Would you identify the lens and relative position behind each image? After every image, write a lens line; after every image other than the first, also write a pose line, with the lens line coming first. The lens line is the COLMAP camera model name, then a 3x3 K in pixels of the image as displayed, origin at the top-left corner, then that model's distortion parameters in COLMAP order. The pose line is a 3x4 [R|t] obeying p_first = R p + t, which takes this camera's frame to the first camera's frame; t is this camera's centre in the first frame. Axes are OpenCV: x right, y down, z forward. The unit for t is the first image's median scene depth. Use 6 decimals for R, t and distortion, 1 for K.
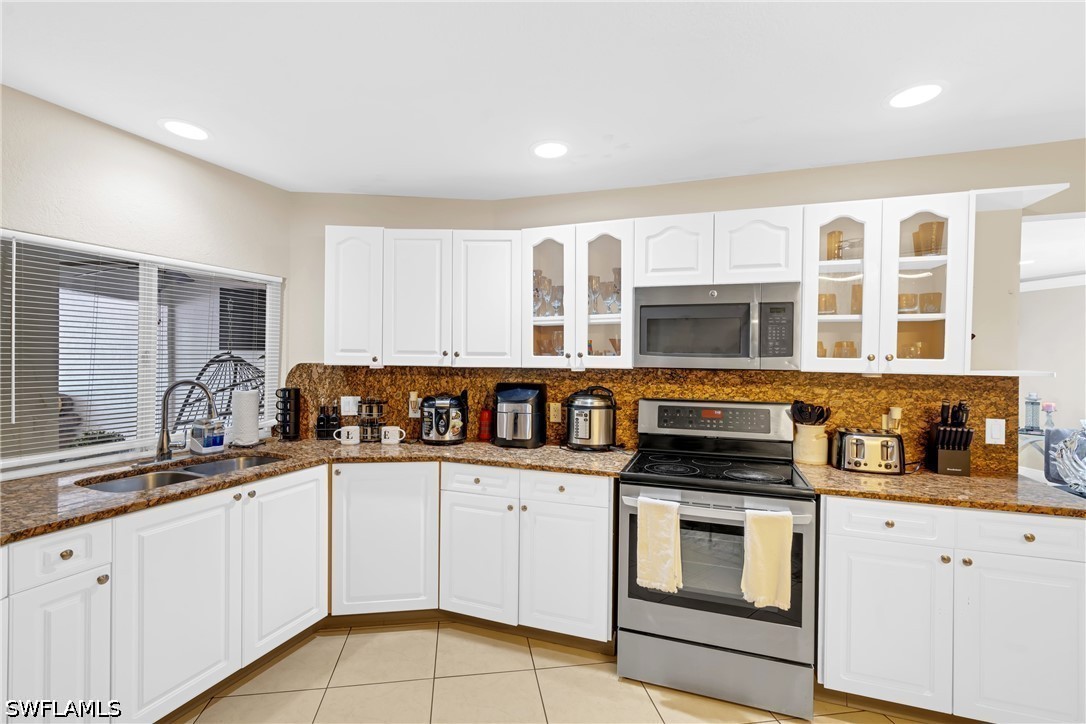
lens RADIAL K [[490.3, 0, 534.9], [0, 490.3, 357.9], [0, 0, 1]] dist [-0.011480, 0.004800]
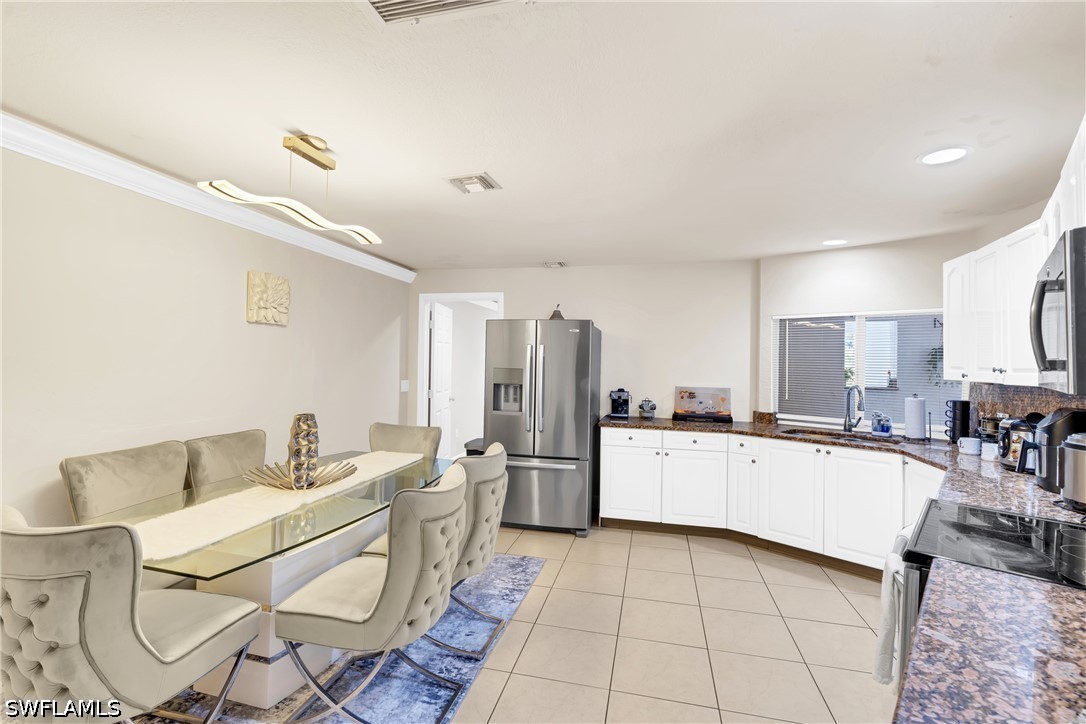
lens RADIAL K [[499.9, 0, 534.6], [0, 499.9, 362.6], [0, 0, 1]] dist [-0.004654, 0.001360]
pose [[-0.385568, -0.015565, -0.922548, 1.169582], [-0.028676, 0.999577, -0.004879, 0.006913], [0.922234, 0.024574, -0.385851, 0.610975]]
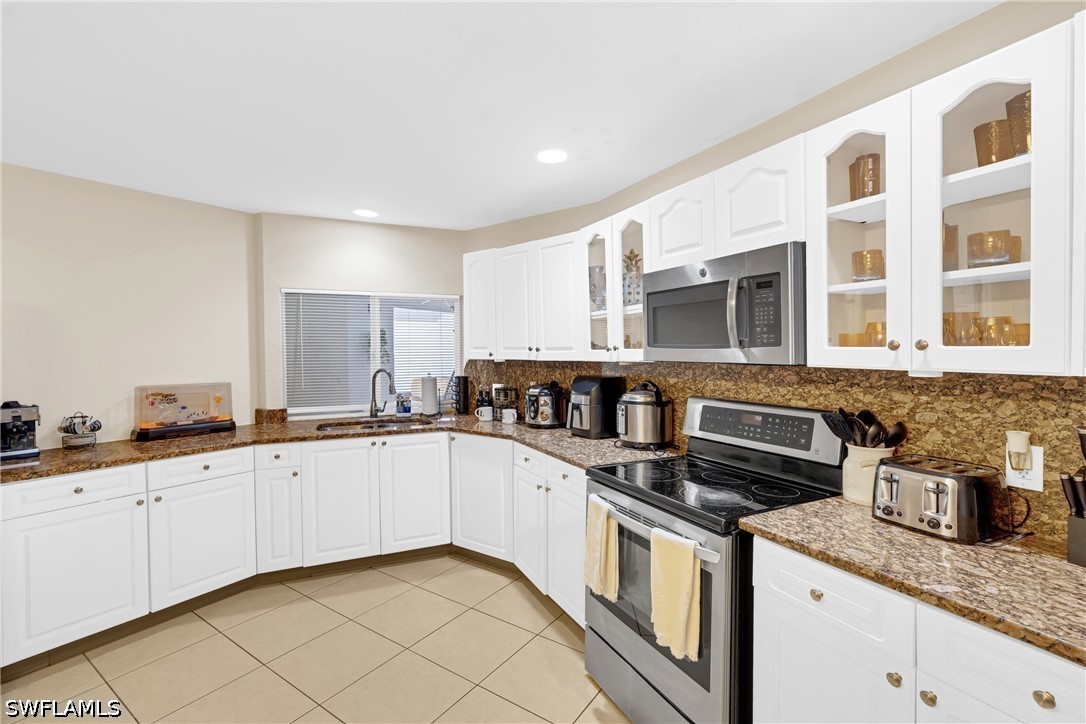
lens RADIAL K [[490.3, 0, 539.0], [0, 490.3, 357.8], [0, 0, 1]] dist [-0.011480, 0.004800]
pose [[0.720235, -0.003846, -0.693720, 0.705337], [0.012001, 0.999904, 0.006917, 0.004560], [0.693627, -0.013307, 0.720212, 0.198459]]
